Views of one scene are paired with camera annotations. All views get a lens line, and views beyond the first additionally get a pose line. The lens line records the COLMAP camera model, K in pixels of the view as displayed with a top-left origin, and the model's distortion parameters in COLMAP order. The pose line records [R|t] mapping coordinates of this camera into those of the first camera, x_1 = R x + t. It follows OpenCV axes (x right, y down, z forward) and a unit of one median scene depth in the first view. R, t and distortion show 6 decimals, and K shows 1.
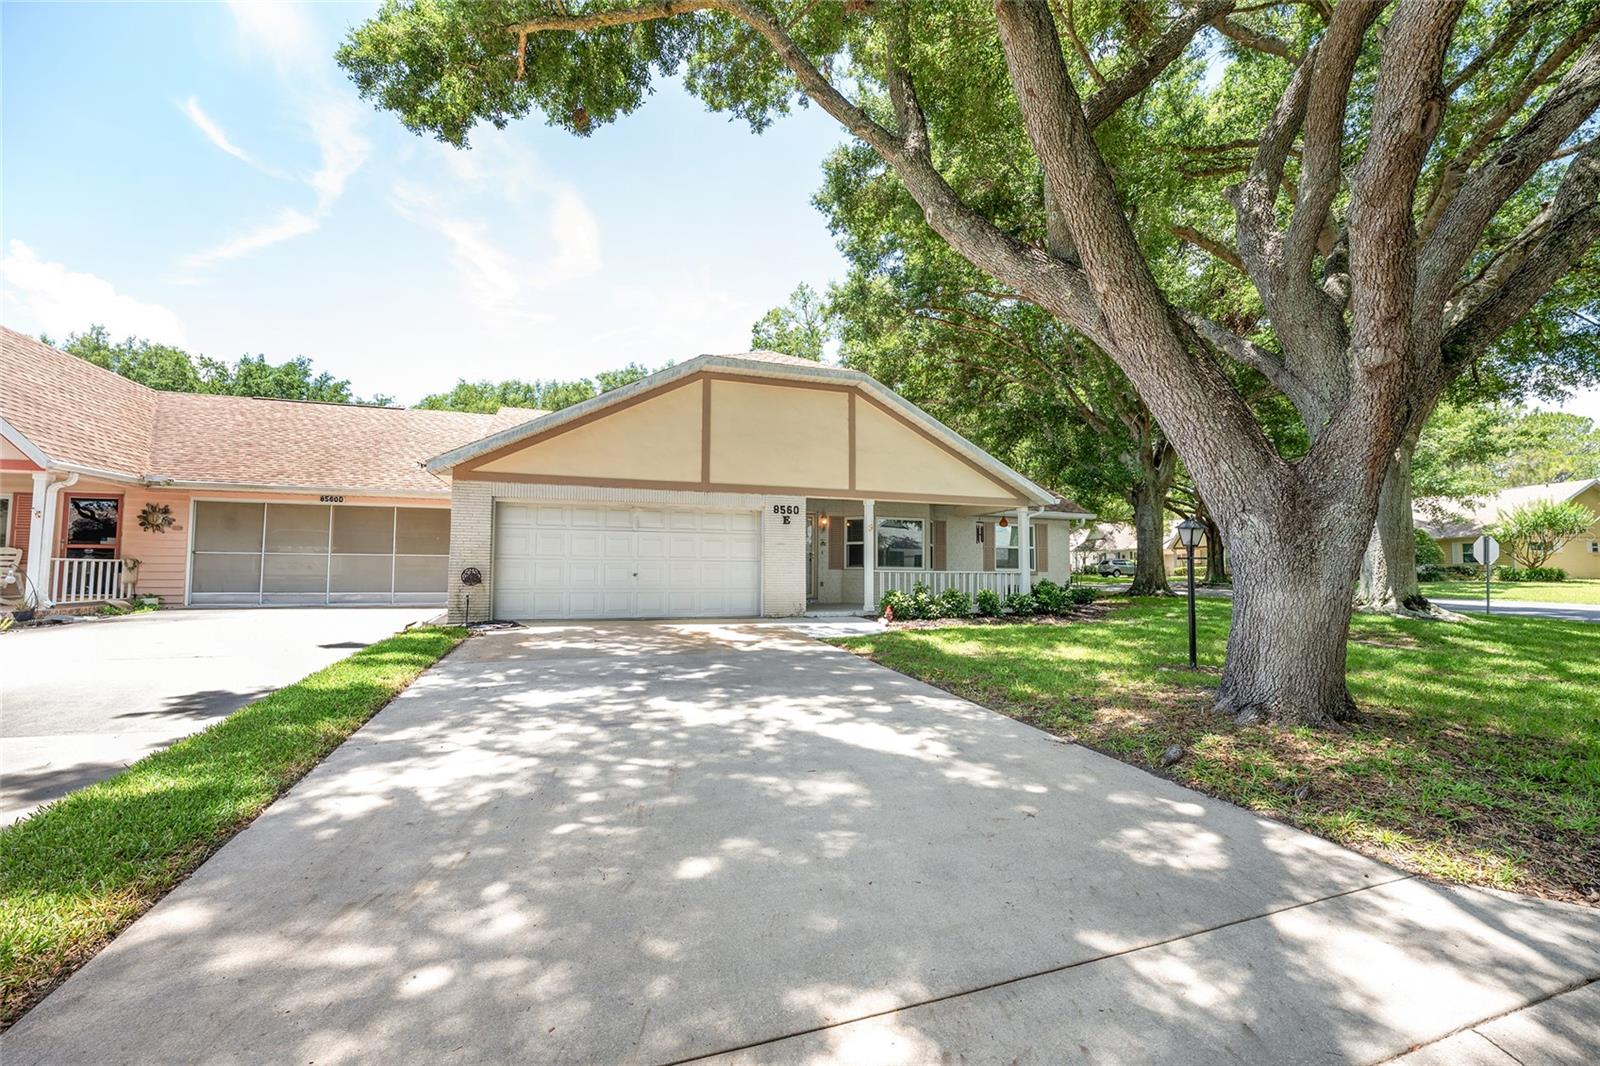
lens RADIAL K [[656.2, 0, 793.3], [0, 656.2, 556.8], [0, 0, 1]] dist [-0.017757, 0.000211]
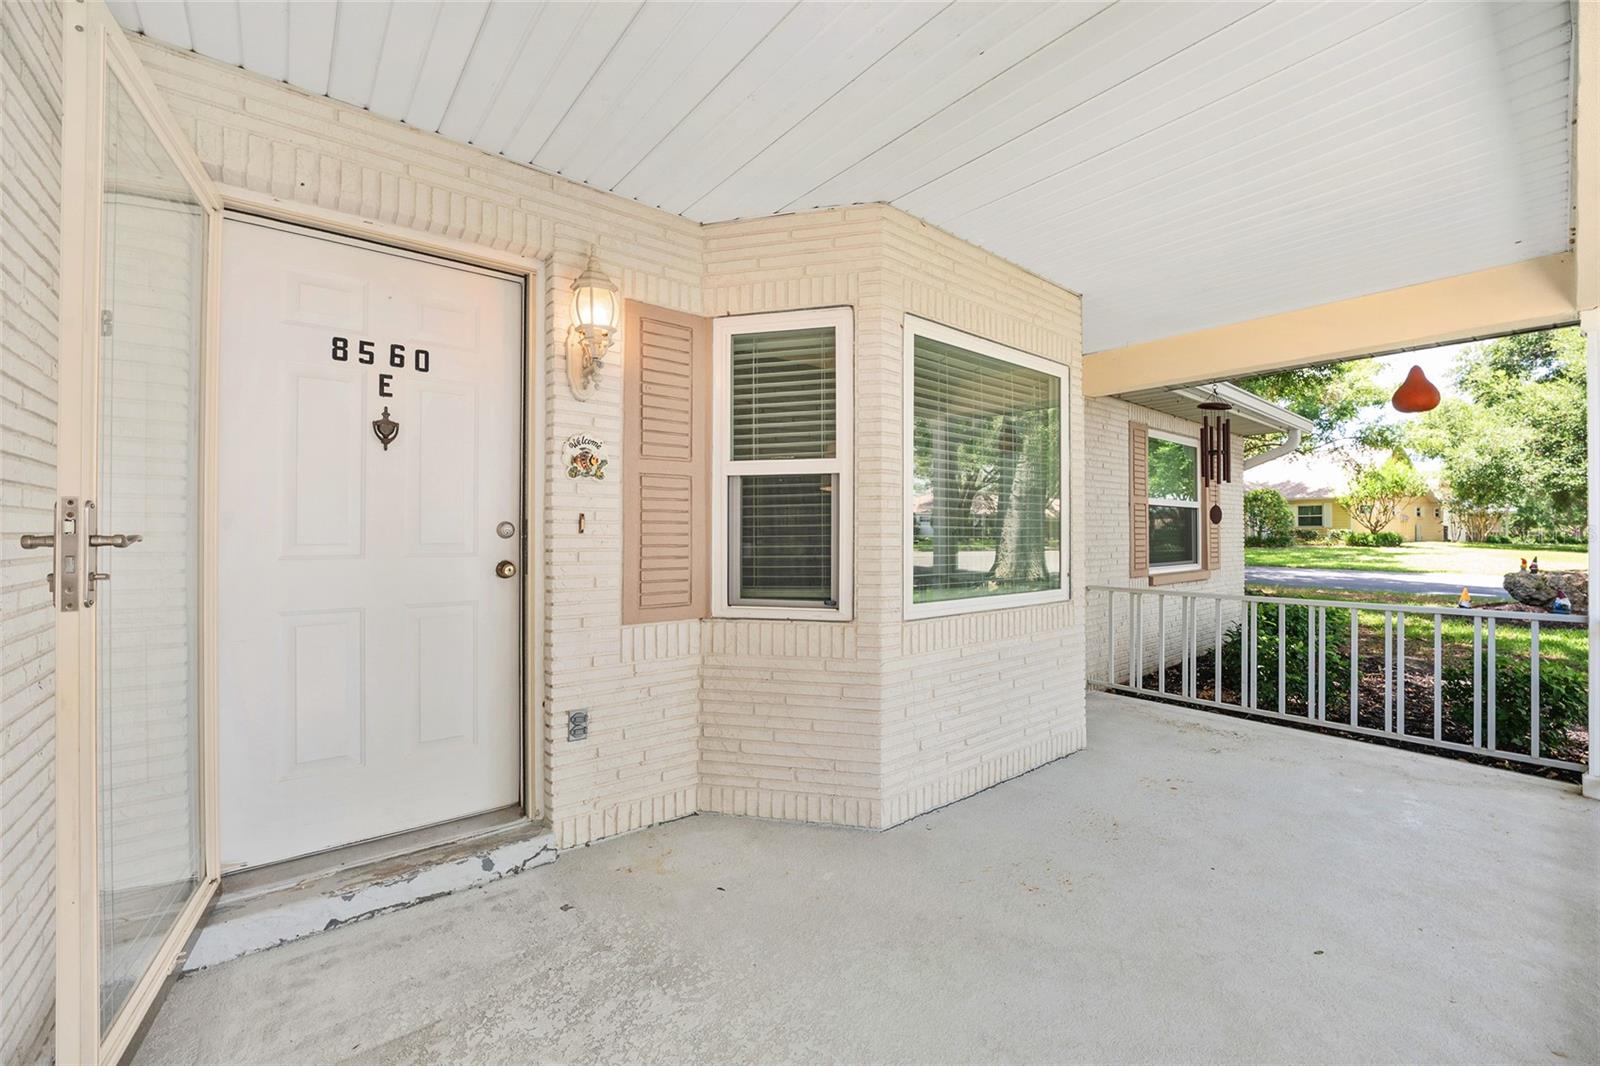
lens RADIAL K [[647.5, 0, 800.1], [0, 647.5, 529.1], [0, 0, 1]] dist [-0.014544, 0.000042]
pose [[0.937033, -0.004678, 0.349209, 0.046778], [-0.001218, 0.999860, 0.016662, -0.008698], [-0.349238, -0.016038, 0.936897, 0.991989]]
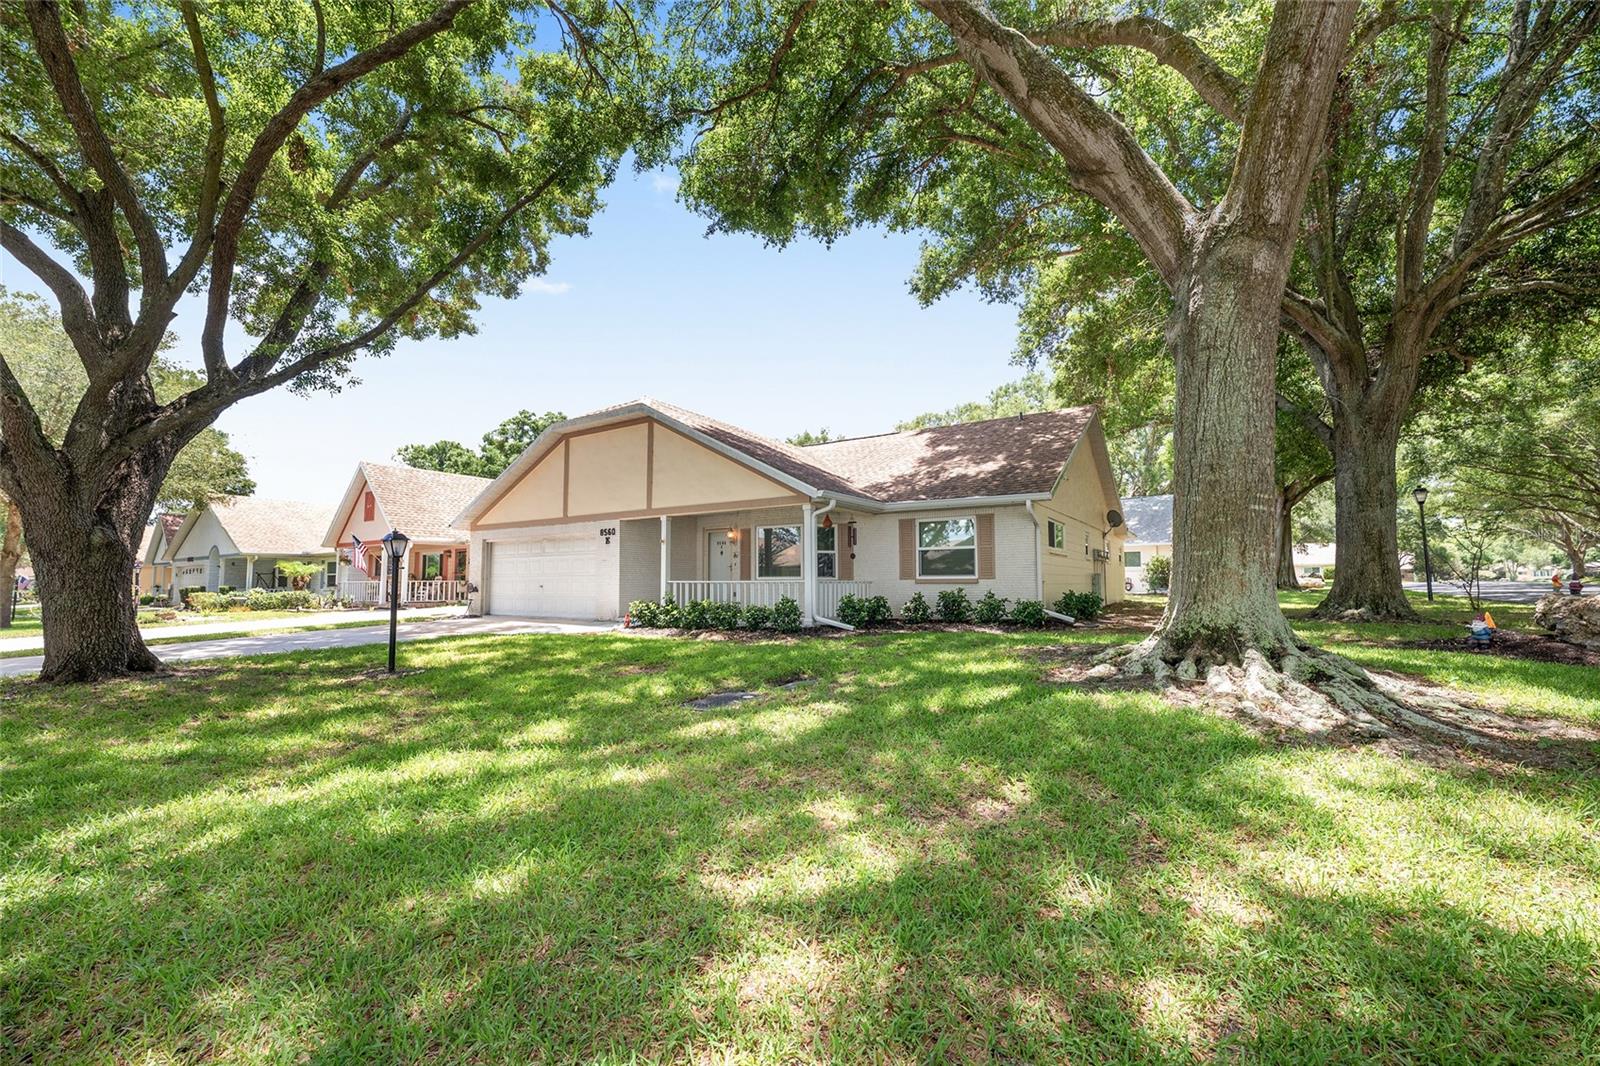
lens RADIAL K [[647.5, 0, 800.1], [0, 647.5, 529.1], [0, 0, 1]] dist [-0.014544, 0.000042]
pose [[0.624476, -0.074286, -0.777503, 1.089602], [0.027919, 0.996954, -0.072830, 0.018673], [0.780545, 0.023774, 0.624647, 0.511947]]
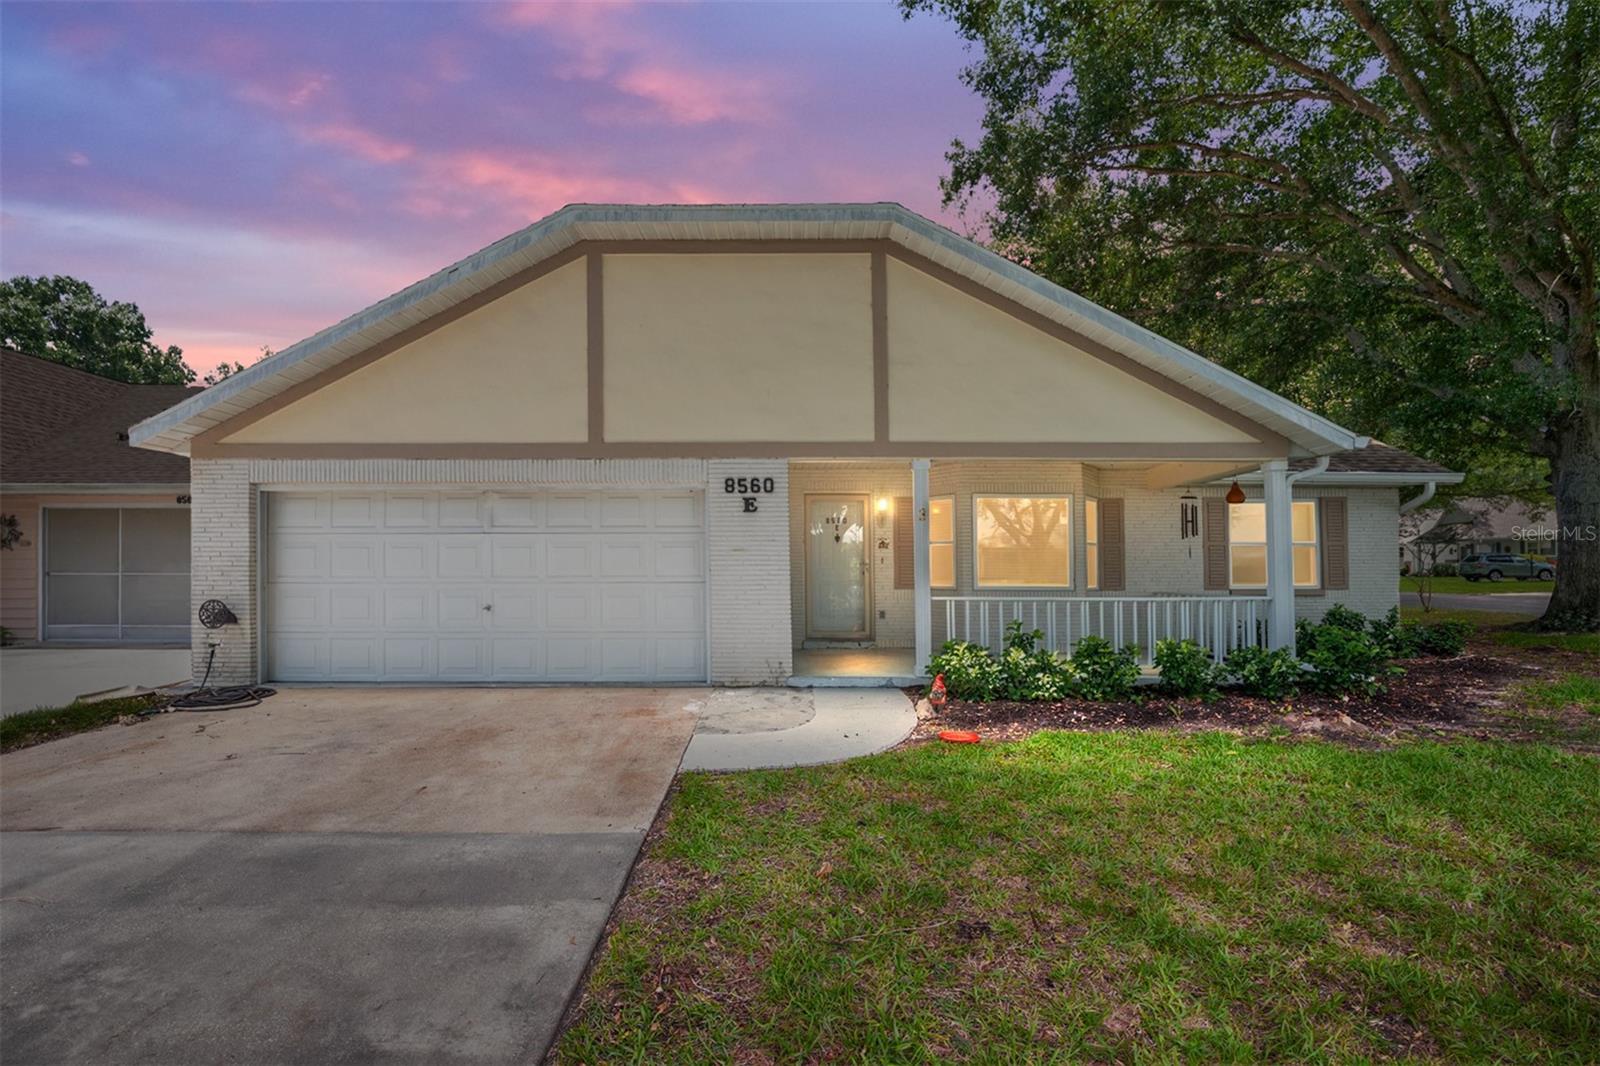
lens RADIAL K [[733.3, 0, 778.3], [0, 733.3, 568.1], [0, 0, 1]] dist [-0.015737, -0.000430]
pose [[0.949952, -0.009995, -0.312235, 0.188762], [0.015303, 0.999777, 0.014553, -0.012472], [0.312020, -0.018603, 0.949893, 0.423604]]
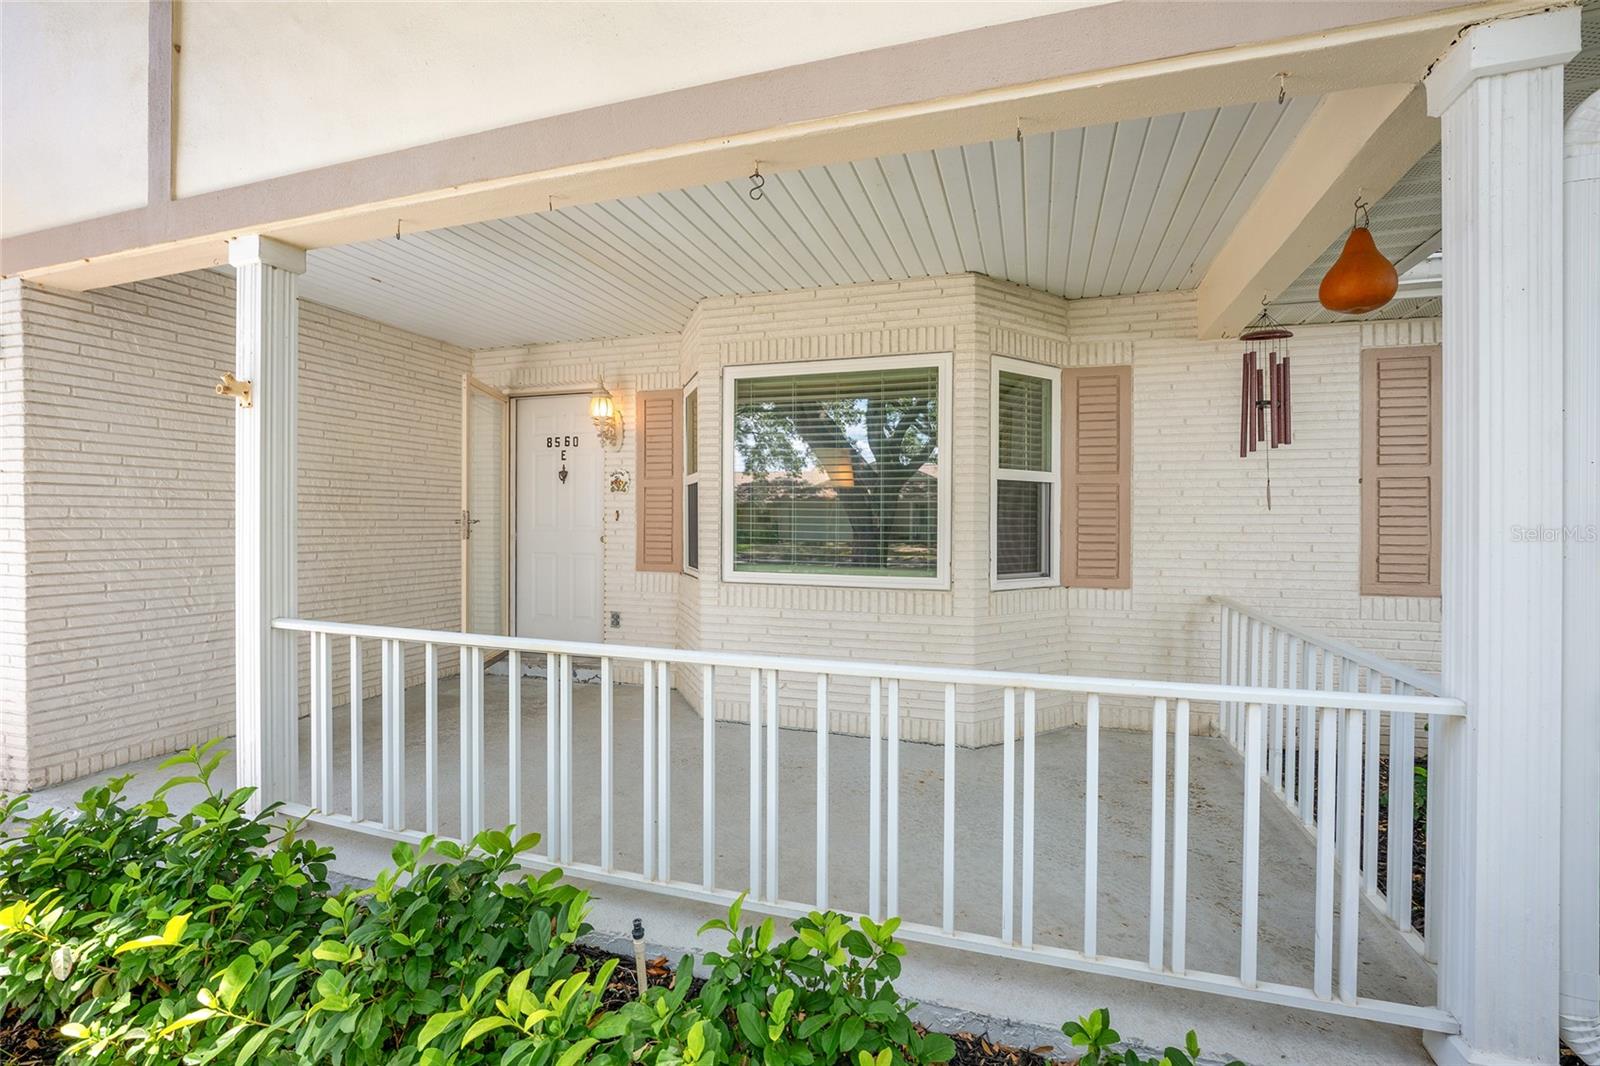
lens RADIAL K [[710.4, 0, 793.9], [0, 710.4, 514.4], [0, 0, 1]] dist [-0.000917, -0.000011]
pose [[0.804334, -0.009560, -0.594101, 0.360001], [0.016925, 0.999833, 0.006826, -0.008880], [0.593937, -0.015545, 0.804362, 0.930973]]
